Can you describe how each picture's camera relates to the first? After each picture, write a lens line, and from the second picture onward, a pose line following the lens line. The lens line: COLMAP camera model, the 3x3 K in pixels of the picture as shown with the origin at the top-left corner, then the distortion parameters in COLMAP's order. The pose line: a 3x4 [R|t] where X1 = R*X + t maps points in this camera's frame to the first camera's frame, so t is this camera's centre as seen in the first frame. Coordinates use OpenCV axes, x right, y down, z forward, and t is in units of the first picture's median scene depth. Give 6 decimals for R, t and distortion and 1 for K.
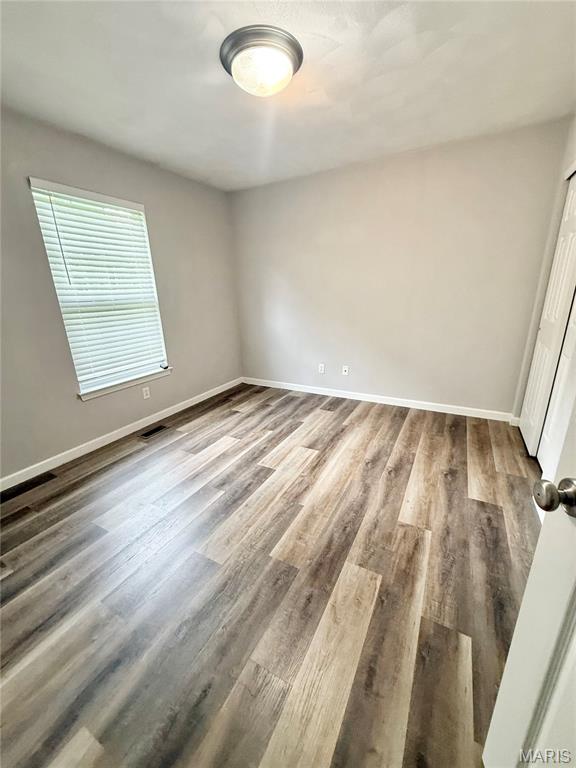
lens RADIAL K [[304.6, 0, 288.0], [0, 304.6, 384.0], [0, 0, 1]] dist [-0.000127, -0.000349]
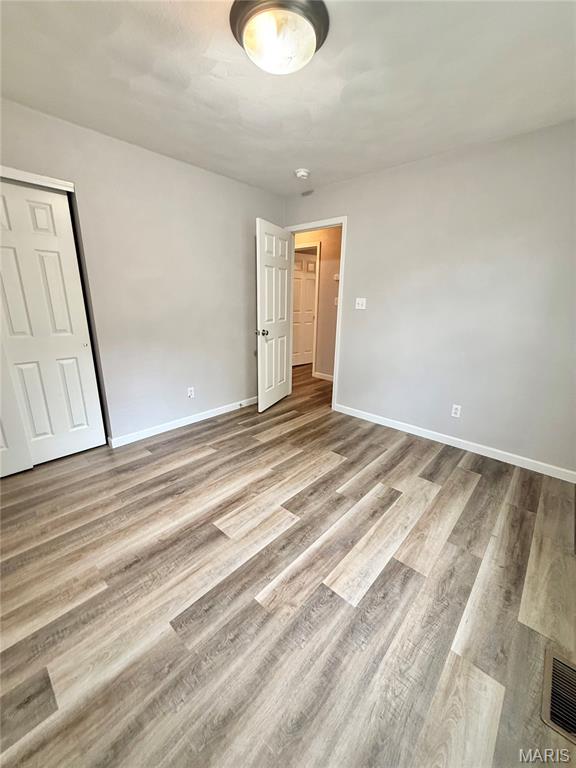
lens RADIAL K [[304.6, 0, 288.0], [0, 304.6, 384.0], [0, 0, 1]] dist [-0.000127, -0.000349]
pose [[-0.971275, -0.050552, 0.232530, -0.236882], [0.085075, 0.838821, 0.537719, -0.458253], [-0.222234, 0.542055, -0.810425, 1.460246]]
